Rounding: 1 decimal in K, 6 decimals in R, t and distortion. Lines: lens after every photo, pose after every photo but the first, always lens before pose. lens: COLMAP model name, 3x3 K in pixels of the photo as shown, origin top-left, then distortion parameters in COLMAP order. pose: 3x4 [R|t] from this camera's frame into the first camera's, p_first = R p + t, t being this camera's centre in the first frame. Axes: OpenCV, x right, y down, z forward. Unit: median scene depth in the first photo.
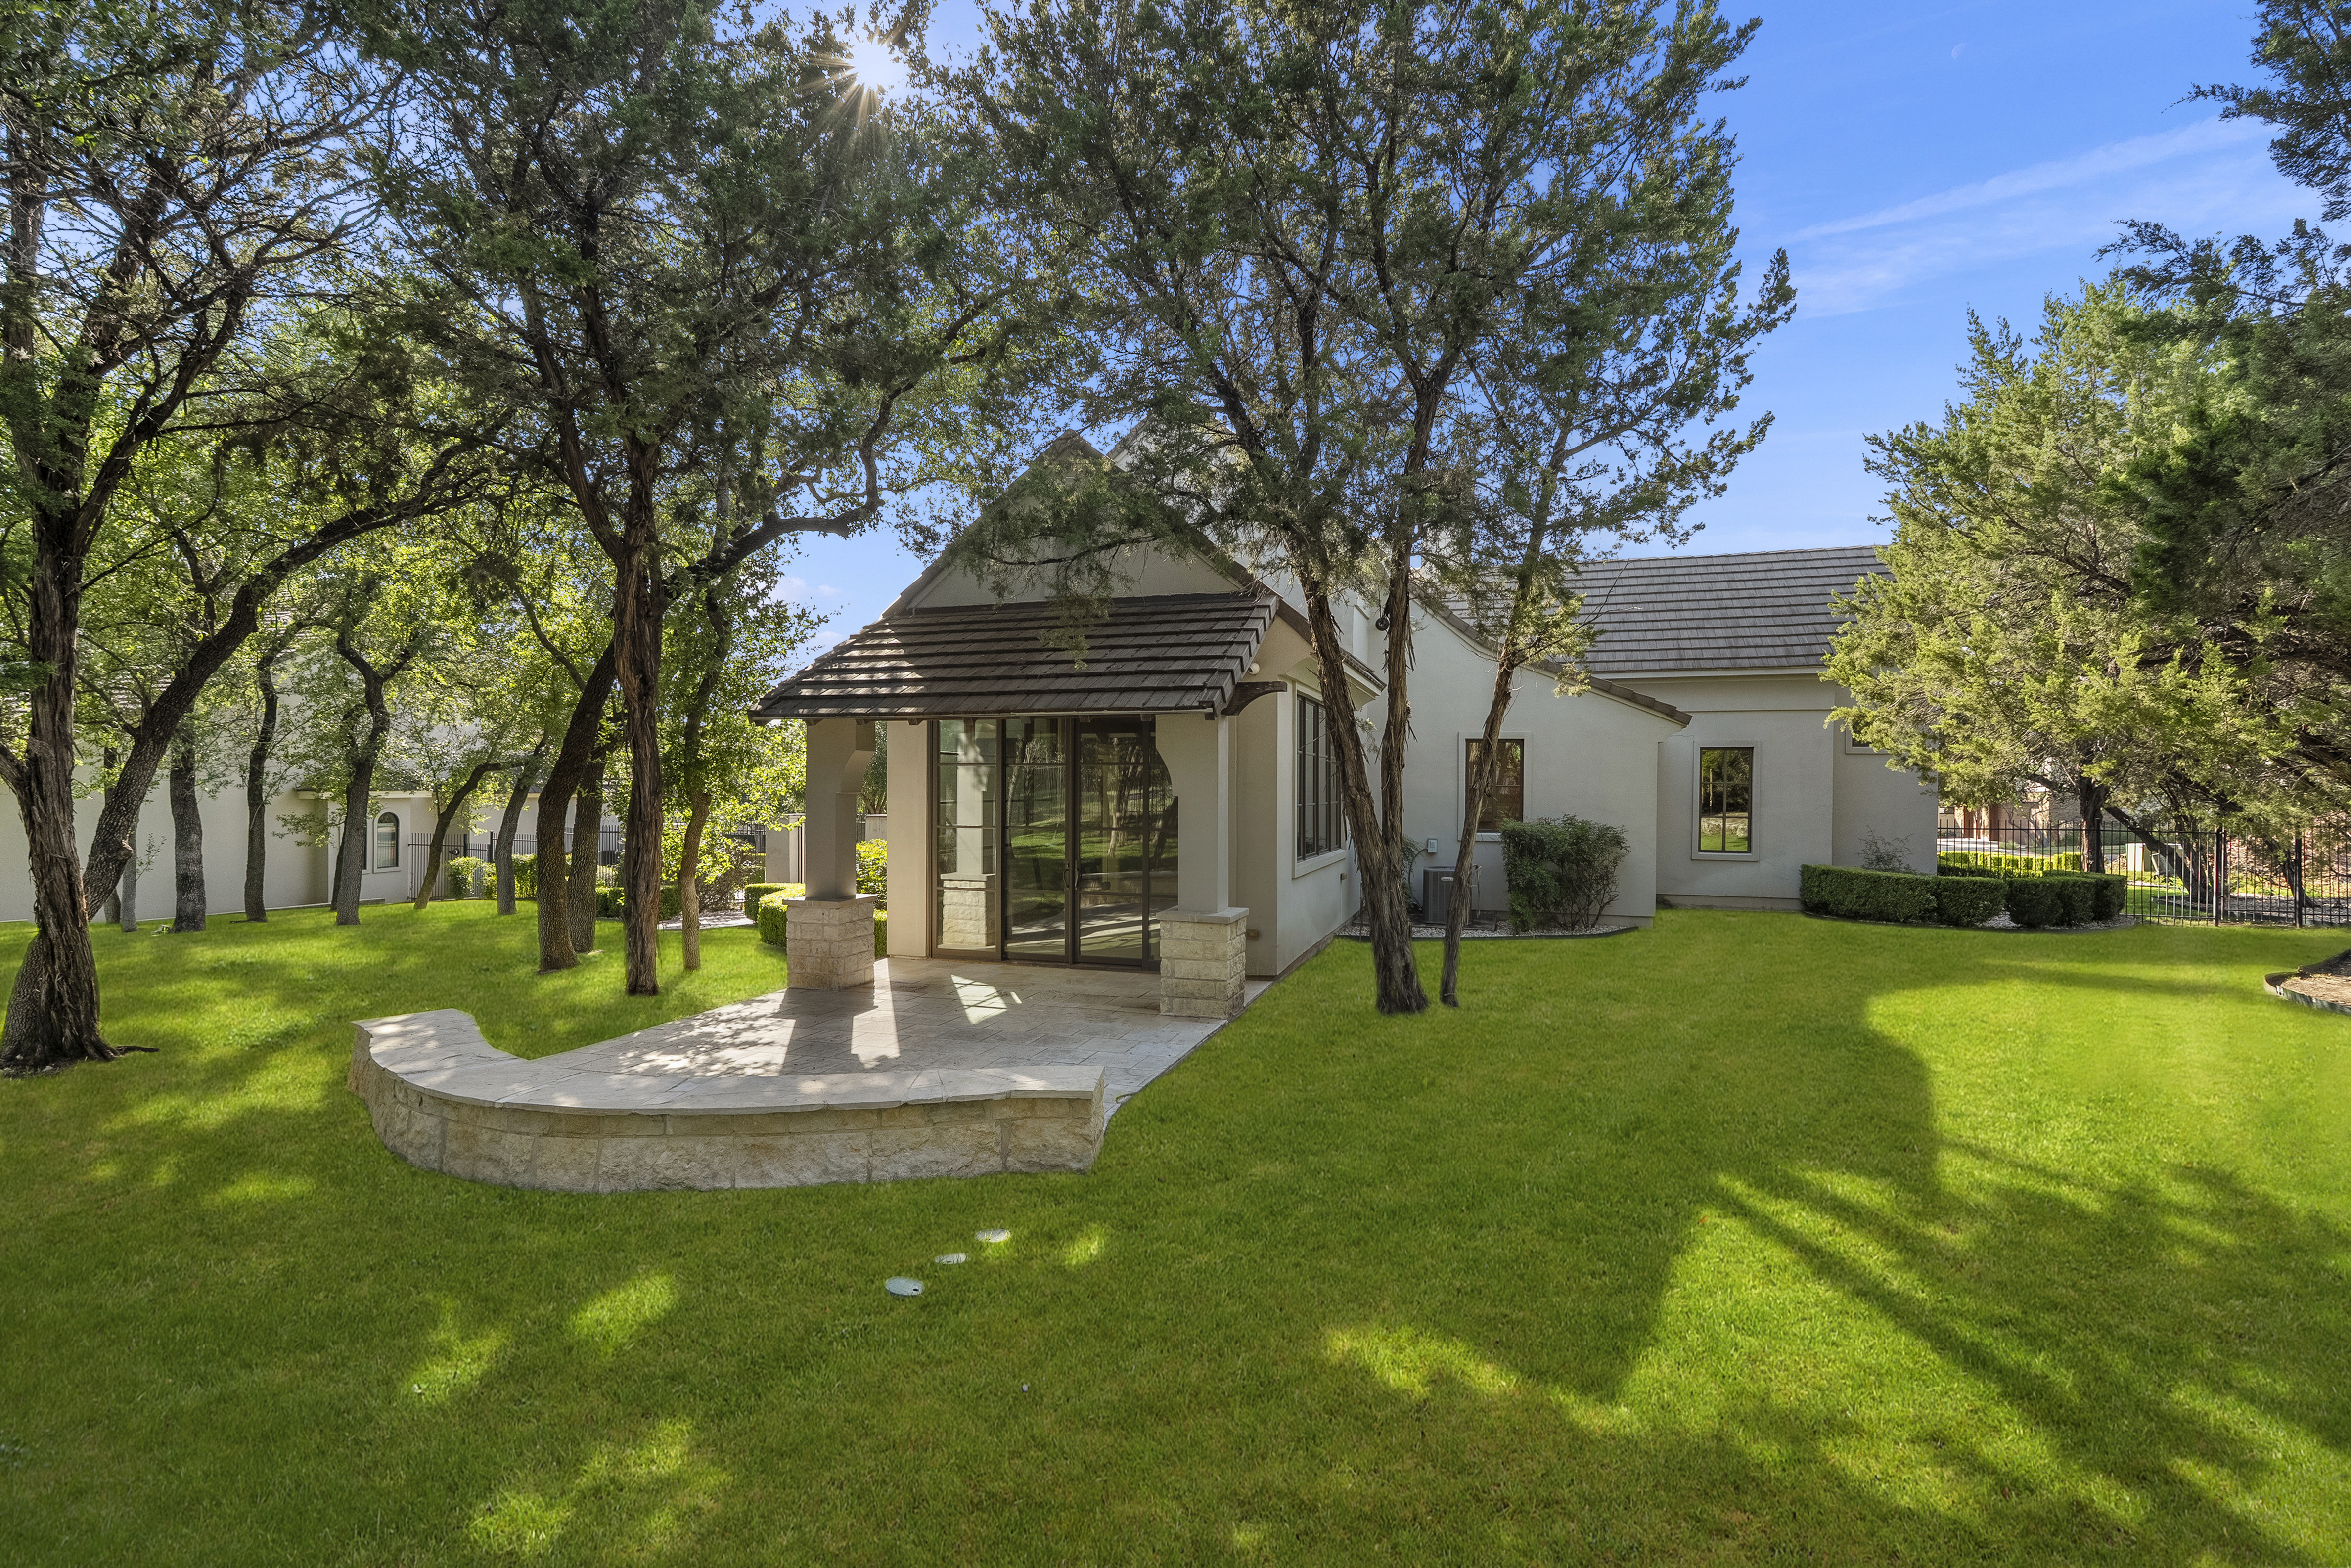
lens RADIAL K [[1081.1, 0, 1175.8], [0, 1081.1, 778.9], [0, 0, 1]] dist [0.012772, 0.000281]
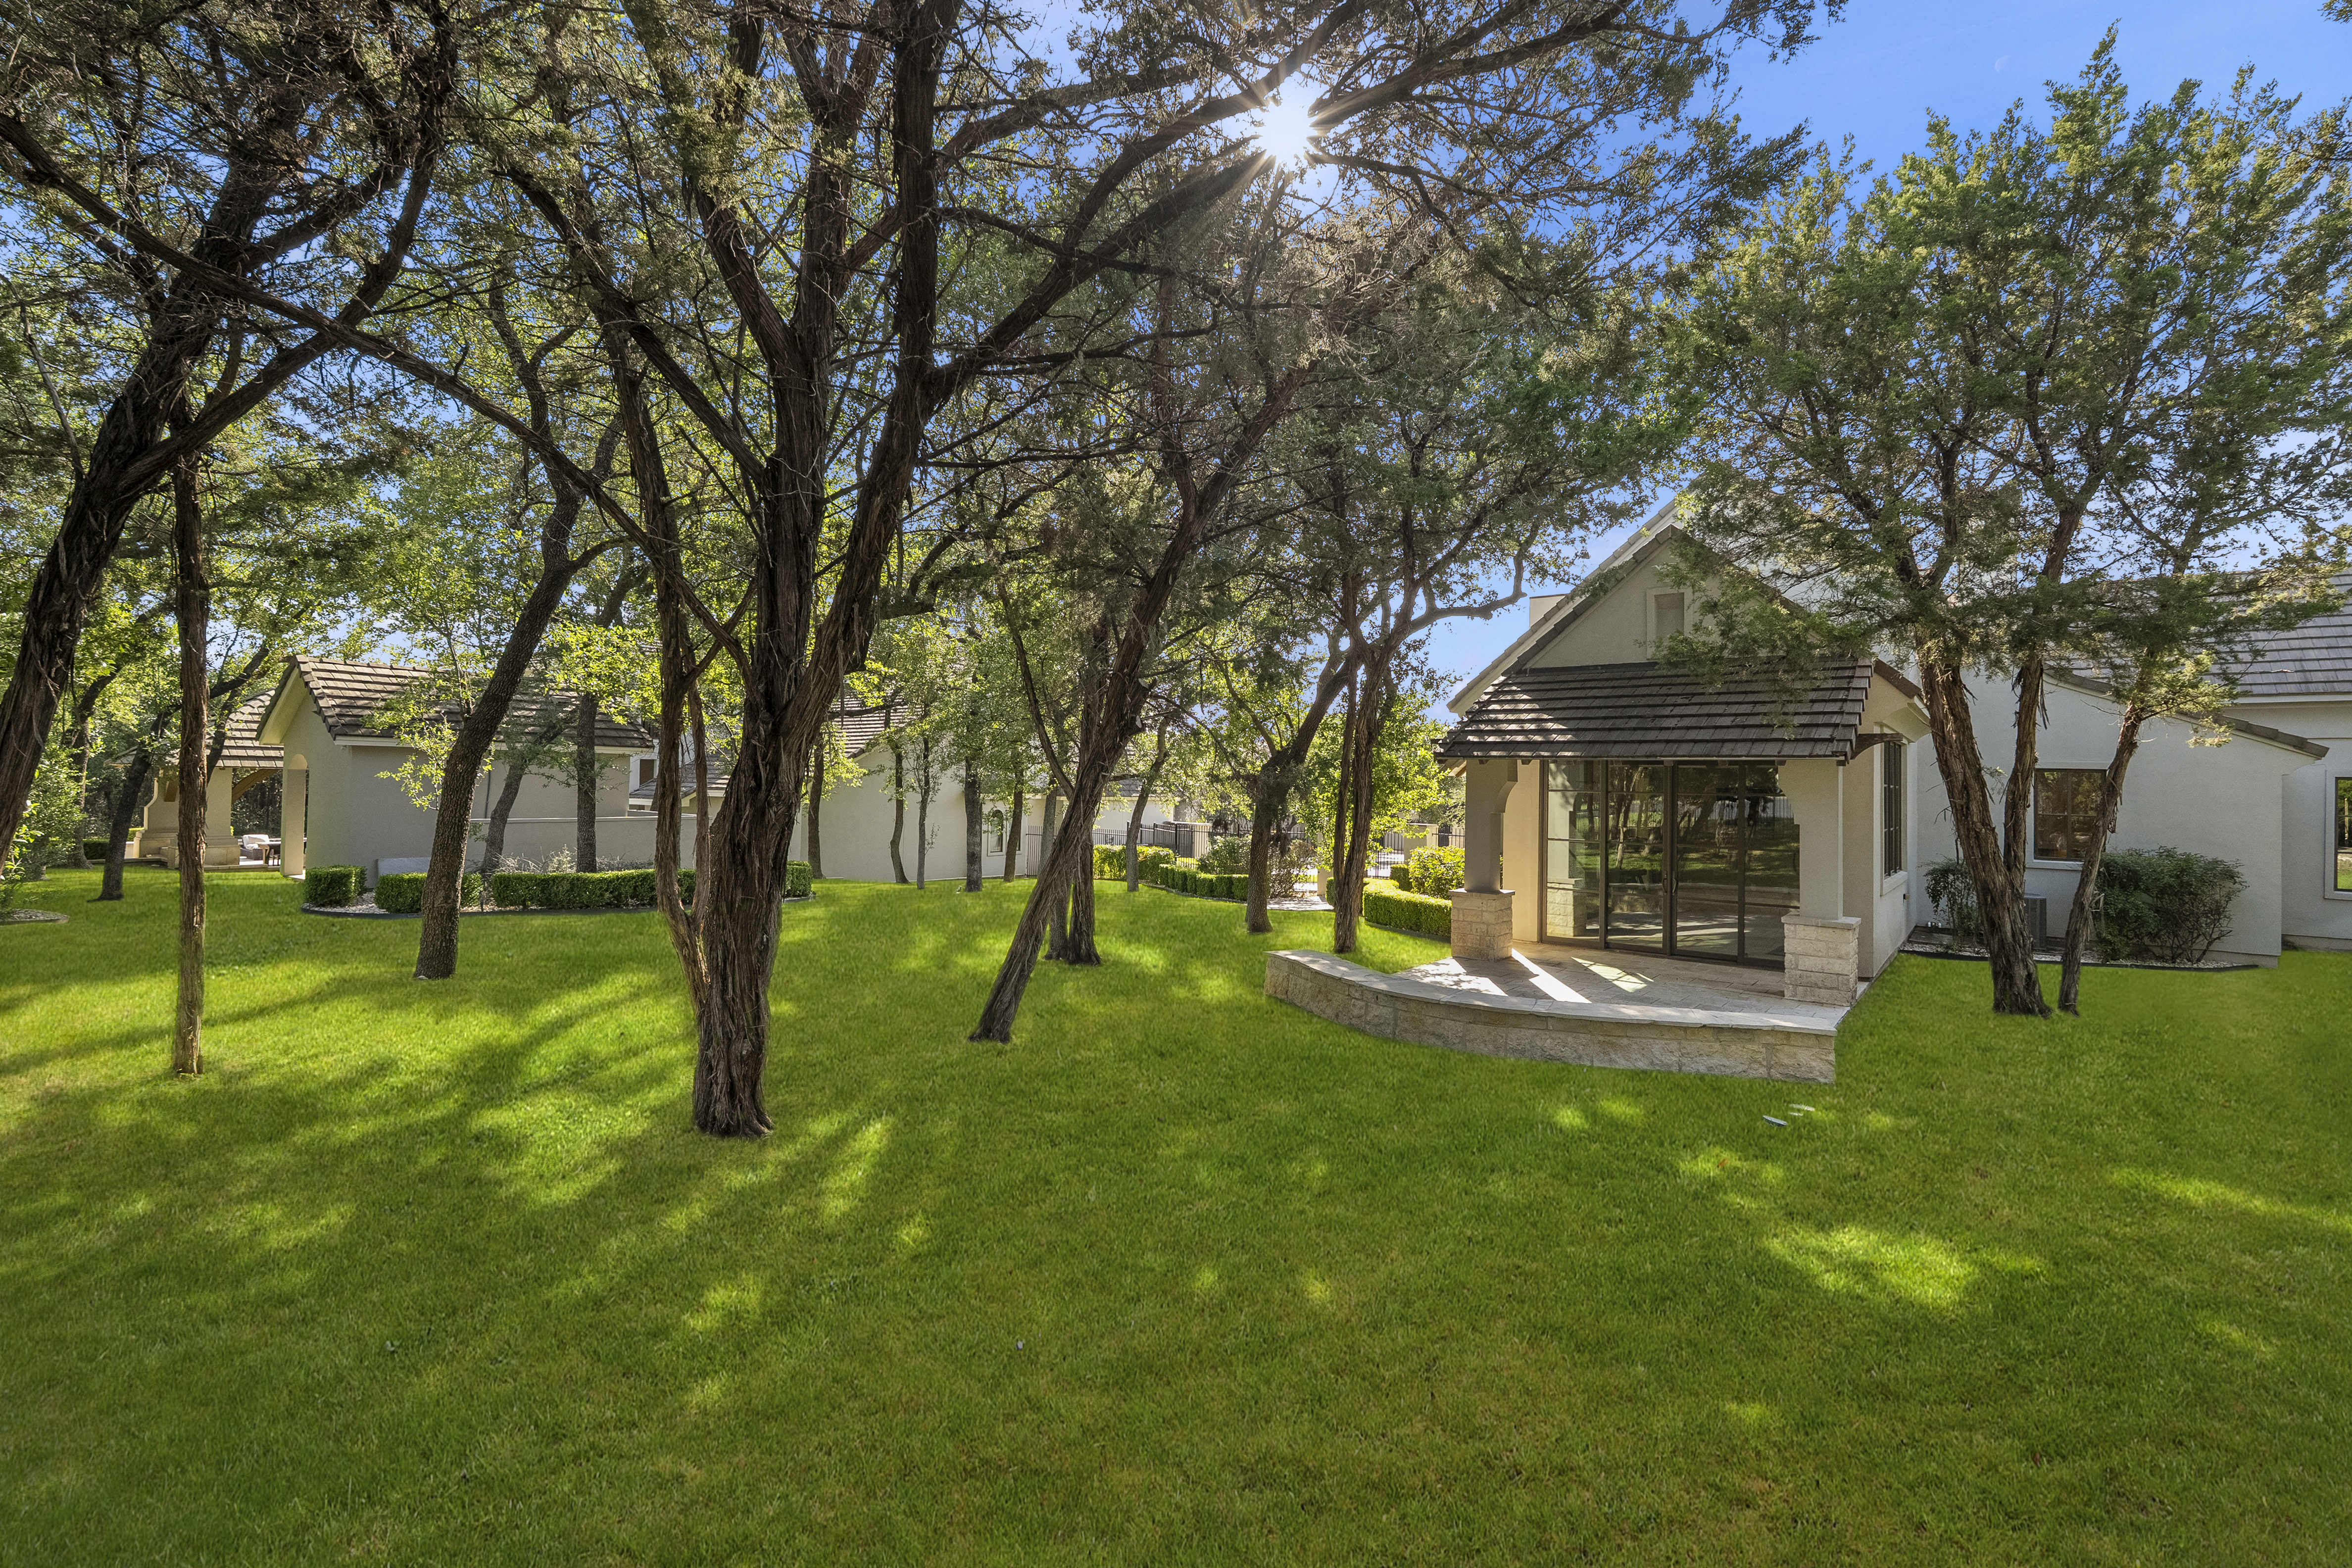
lens RADIAL K [[1041.2, 0, 1176.4], [0, 1041.2, 747.2], [0, 0, 1]] dist [0.001976, 0.000053]
pose [[0.930929, 0.002674, -0.365191, -0.211261], [-0.015392, 0.999372, -0.031920, -0.021893], [0.364876, 0.035336, 0.930385, -0.356667]]
